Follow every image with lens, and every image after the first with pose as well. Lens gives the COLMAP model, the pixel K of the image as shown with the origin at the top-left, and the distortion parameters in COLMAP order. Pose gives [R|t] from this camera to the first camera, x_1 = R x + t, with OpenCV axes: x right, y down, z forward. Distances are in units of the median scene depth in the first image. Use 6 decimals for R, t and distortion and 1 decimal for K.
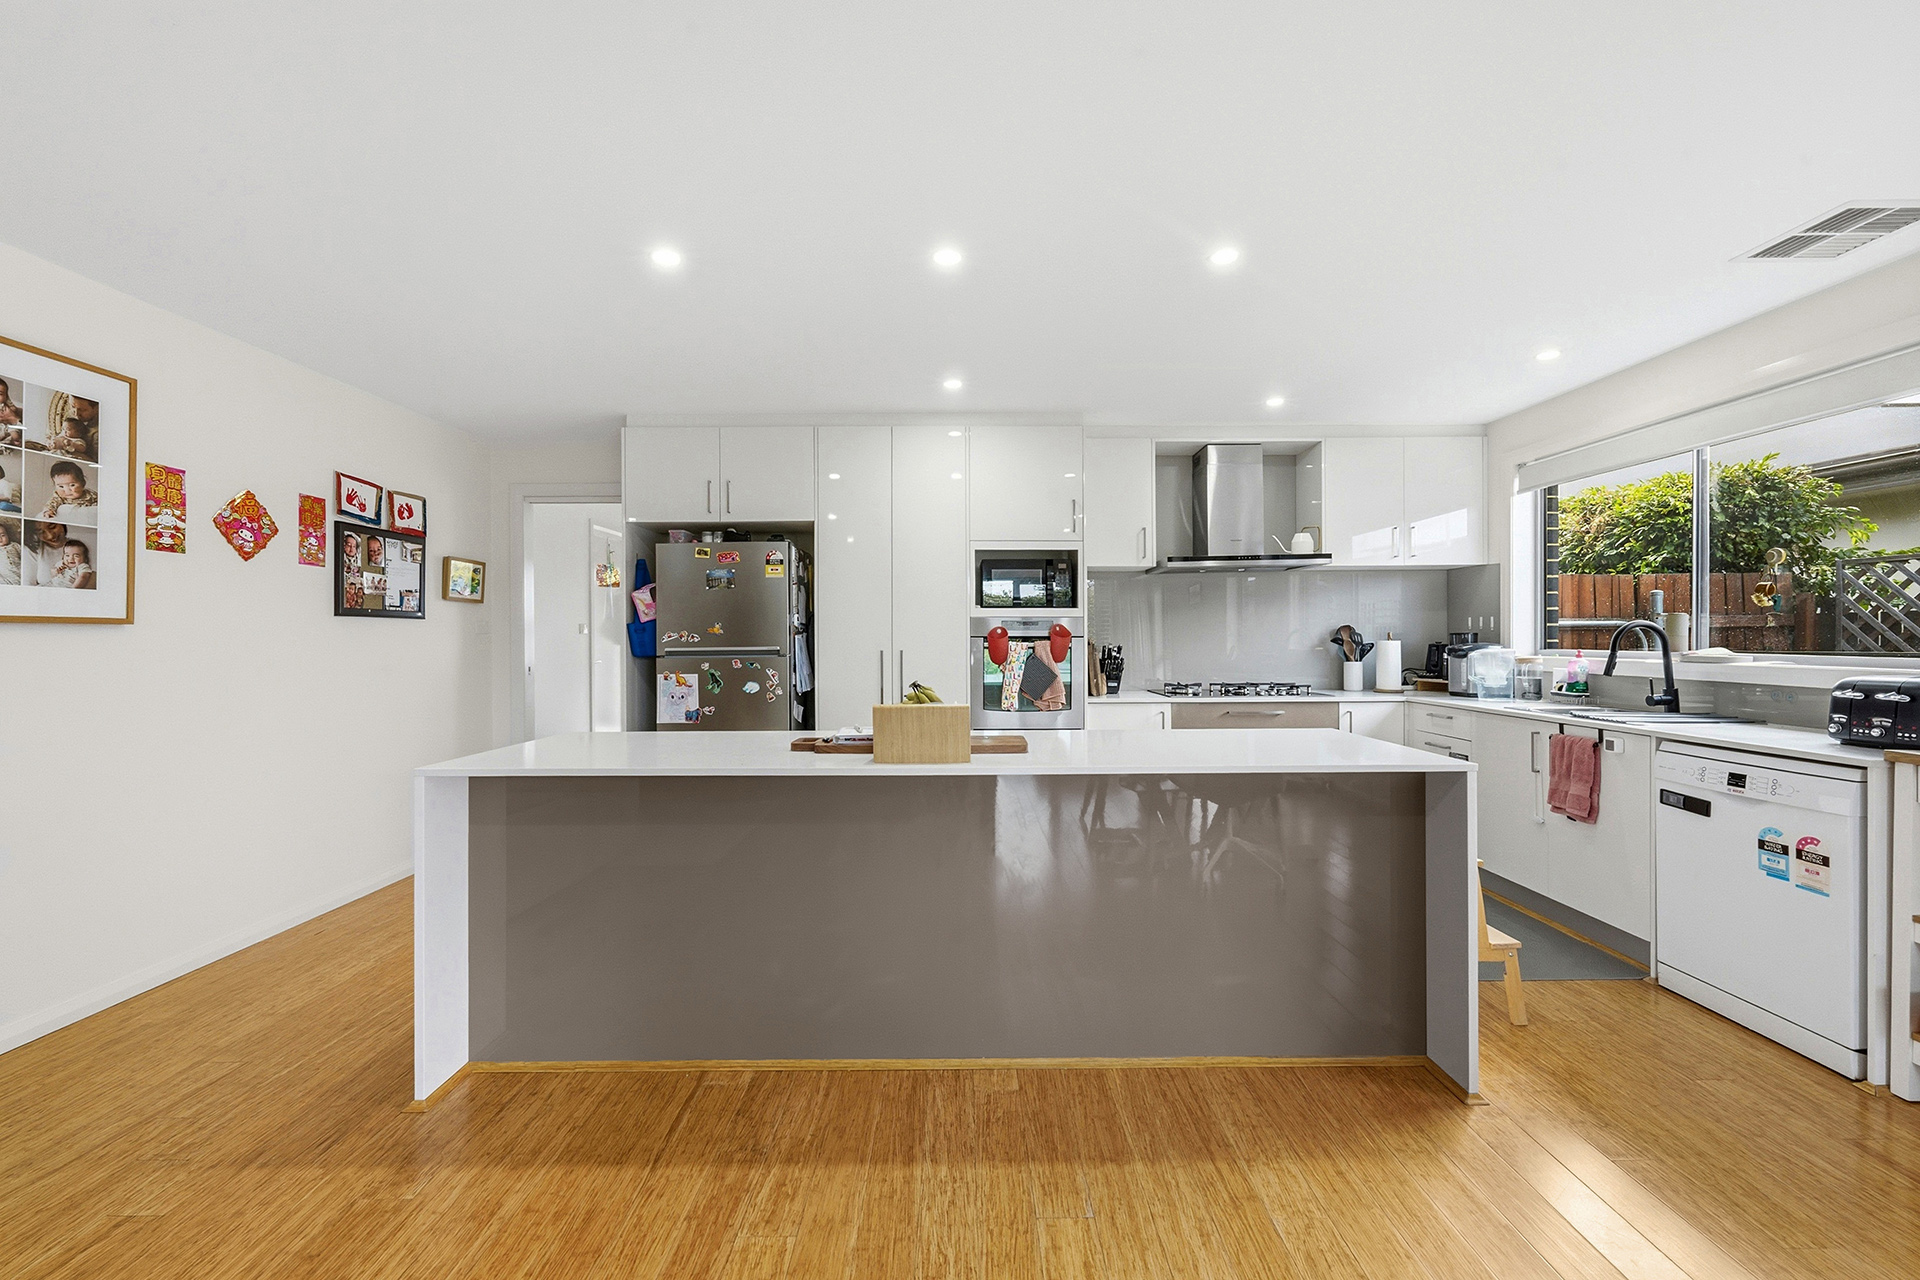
lens RADIAL K [[790.8, 0, 961.1], [0, 790.8, 638.7], [0, 0, 1]] dist [0.001363, 0.000193]
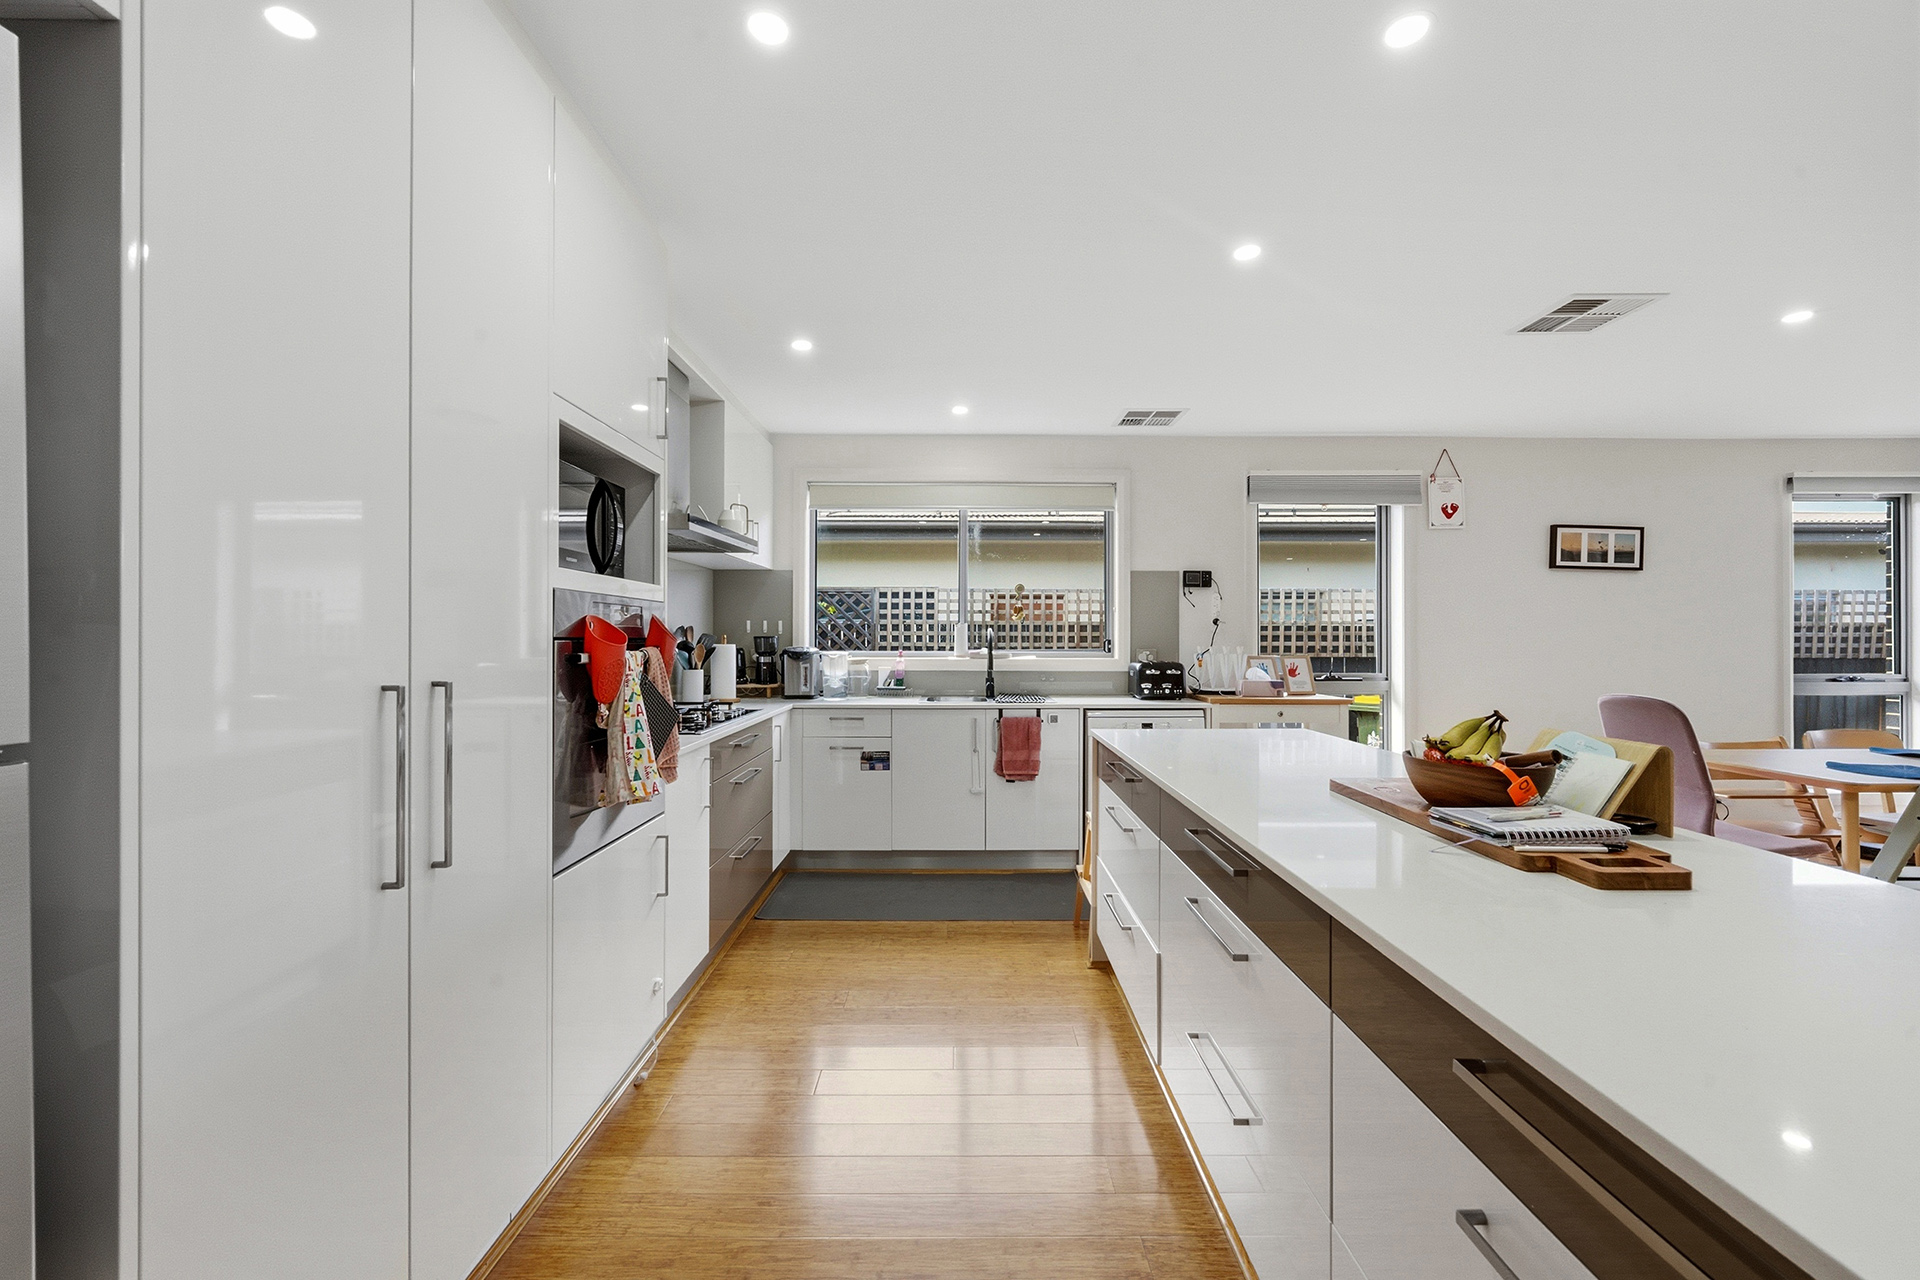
lens RADIAL K [[790.8, 0, 953.2], [0, 790.8, 636.7], [0, 0, 1]] dist [0.001363, 0.000193]
pose [[-0.006060, 0.006846, 0.999958, -0.434871], [0.001657, 0.999975, -0.006837, 0.000308], [-0.999980, 0.001616, -0.006071, 0.918875]]
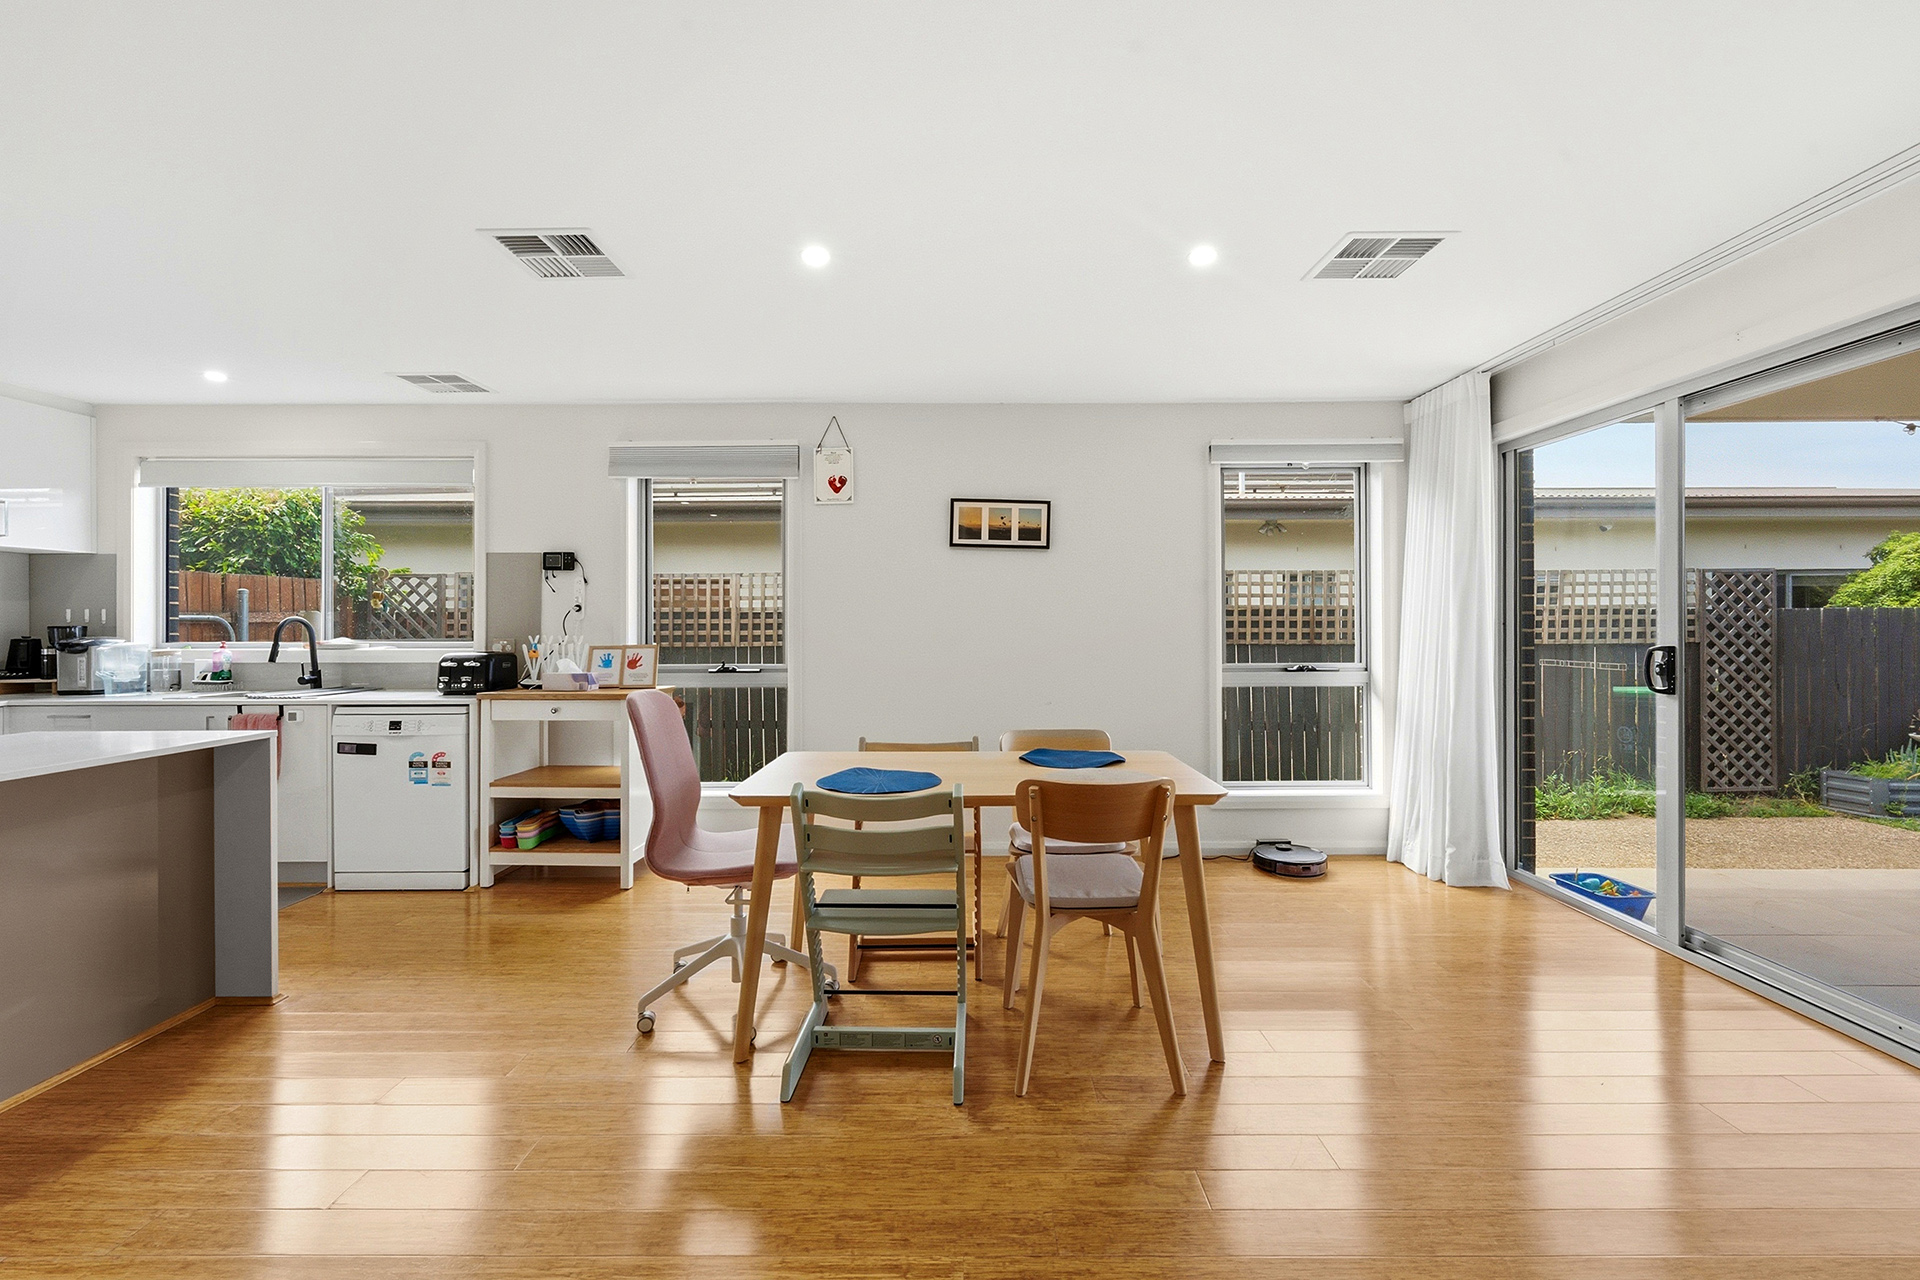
lens RADIAL K [[790.8, 0, 966.9], [0, 790.8, 629.0], [0, 0, 1]] dist [0.001363, 0.000193]
pose [[0.009839, -0.001920, 0.999950, -0.322882], [0.005815, 0.999981, 0.001863, 0.000127], [-0.999935, 0.005796, 0.009850, -0.058793]]
